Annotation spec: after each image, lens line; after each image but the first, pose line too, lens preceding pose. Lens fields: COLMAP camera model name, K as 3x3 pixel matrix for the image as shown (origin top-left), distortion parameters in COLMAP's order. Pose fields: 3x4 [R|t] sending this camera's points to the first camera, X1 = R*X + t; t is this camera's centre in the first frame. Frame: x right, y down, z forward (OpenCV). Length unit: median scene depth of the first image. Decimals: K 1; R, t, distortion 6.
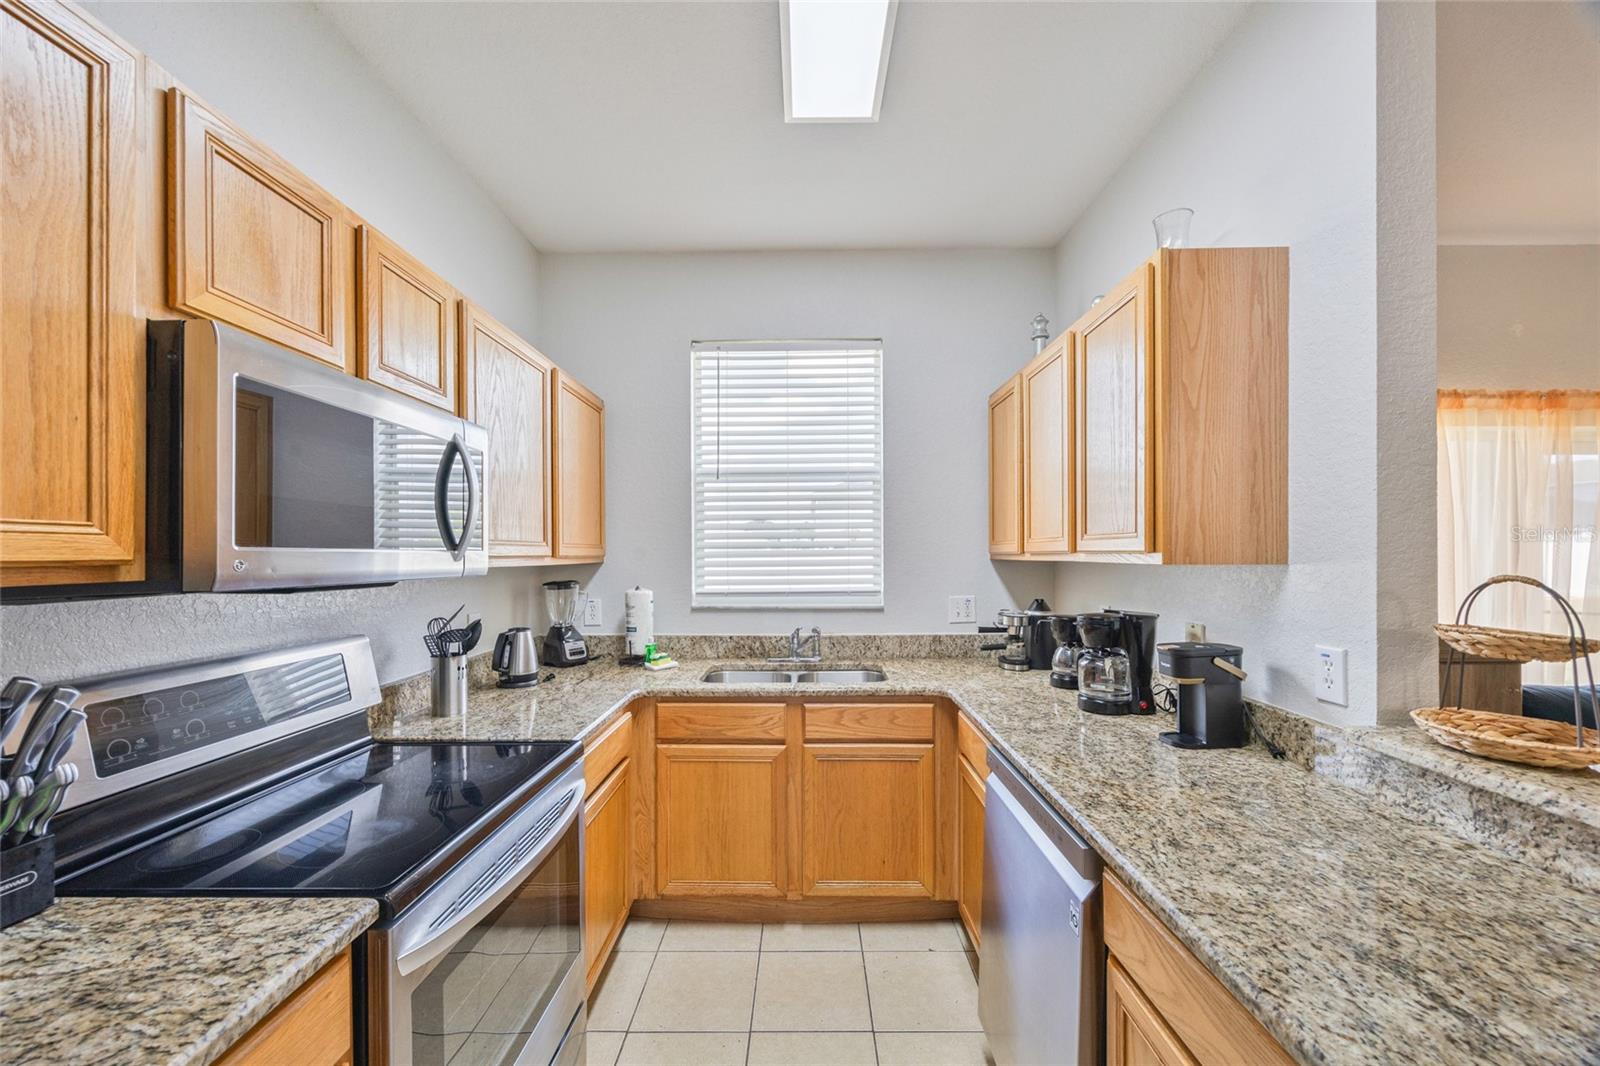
lens RADIAL K [[610.2, 0, 798.4], [0, 610.2, 552.2], [0, 0, 1]] dist [-0.001473, -0.000776]
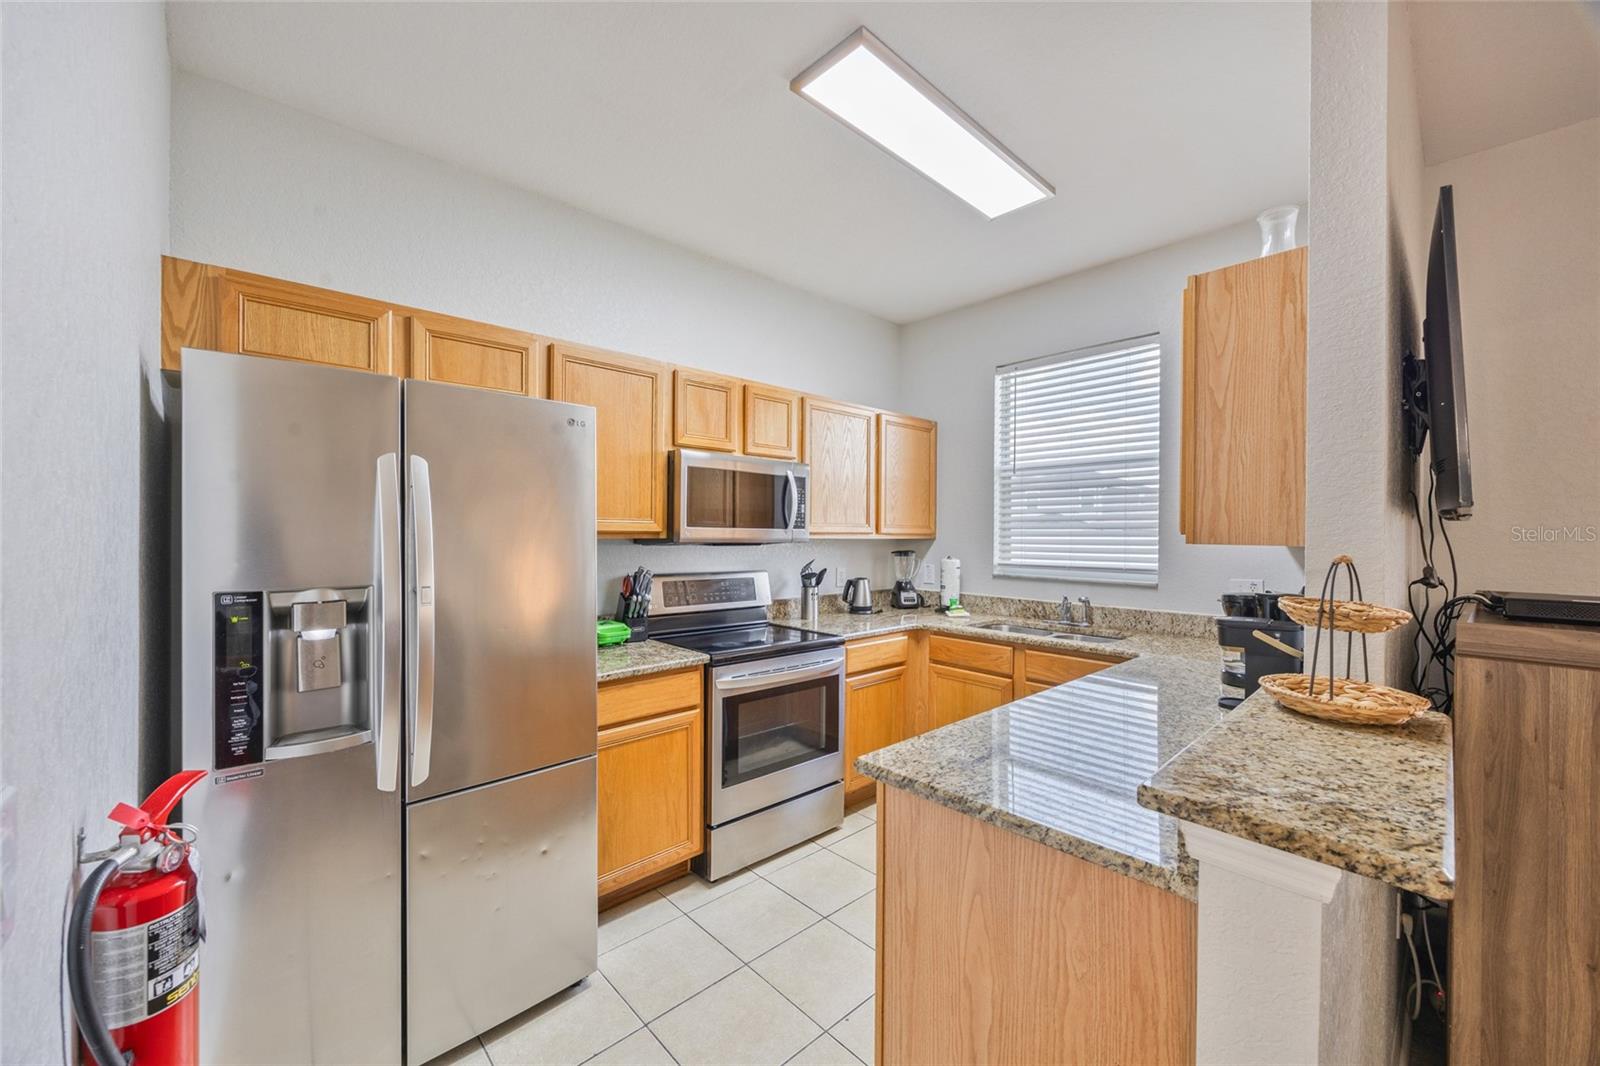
lens RADIAL K [[610.2, 0, 794.8], [0, 610.2, 534.2], [0, 0, 1]] dist [-0.001473, -0.000776]
pose [[0.686732, 0.011664, -0.726817, 0.725843], [-0.009473, 0.999930, 0.007097, 0.000009], [0.726849, 0.002011, 0.686794, -0.284011]]
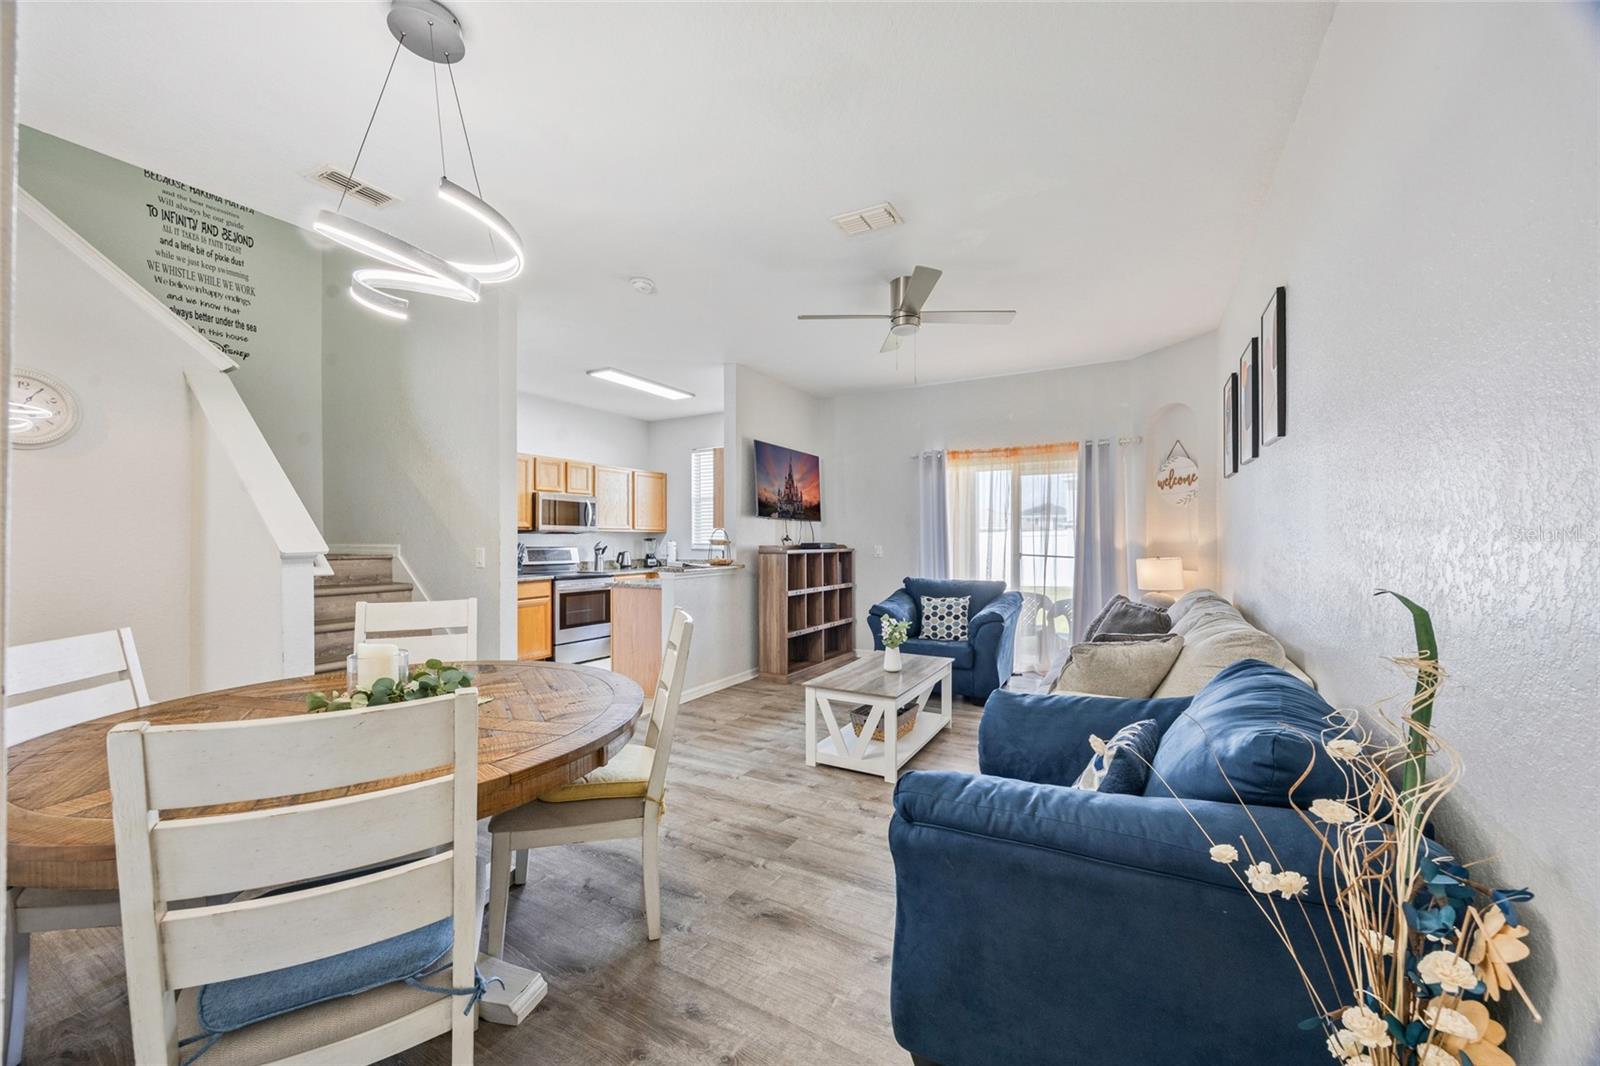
lens RADIAL K [[610.2, 0, 804.5], [0, 610.2, 534.8], [0, 0, 1]] dist [-0.001473, -0.000776]
pose [[0.883553, -0.002981, -0.468322, 2.352408], [0.000359, 0.999984, -0.005688, 0.068573], [0.468331, 0.004858, 0.883540, -1.762306]]
